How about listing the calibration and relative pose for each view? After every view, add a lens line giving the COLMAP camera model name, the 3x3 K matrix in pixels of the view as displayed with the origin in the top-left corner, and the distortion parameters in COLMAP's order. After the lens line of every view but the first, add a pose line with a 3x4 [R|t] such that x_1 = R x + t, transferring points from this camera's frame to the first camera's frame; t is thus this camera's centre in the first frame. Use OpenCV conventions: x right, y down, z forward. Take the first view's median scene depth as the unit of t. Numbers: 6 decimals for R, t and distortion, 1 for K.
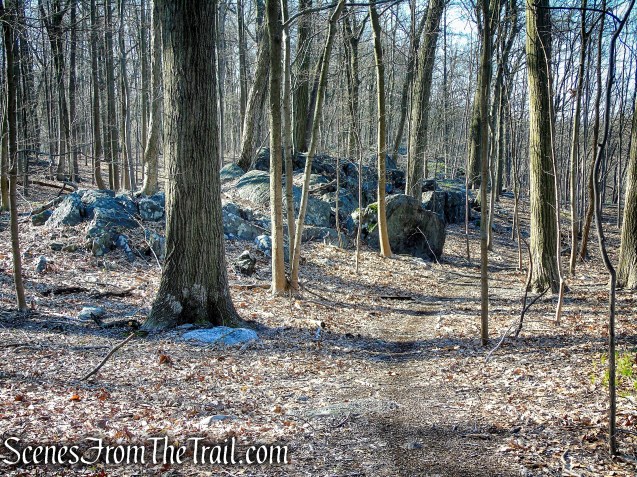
lens RADIAL K [[554.4, 0, 318.5], [0, 554.4, 238.5], [0, 0, 1]] dist [-0.002348, -0.000184]
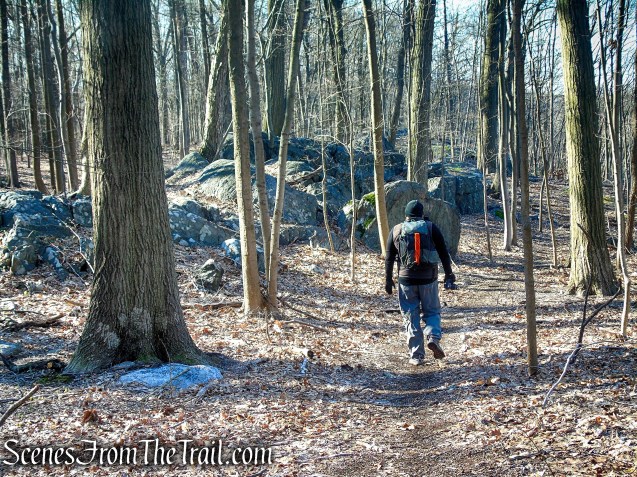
lens RADIAL K [[474.7, 0, 318.5], [0, 474.7, 238.5], [0, 0, 1]] dist [-0.001162, -0.001452]
pose [[0.998924, -0.046000, -0.005978, 0.028149], [0.045912, 0.998846, -0.014079, 0.009096], [0.006619, 0.013789, 0.999883, 0.336596]]
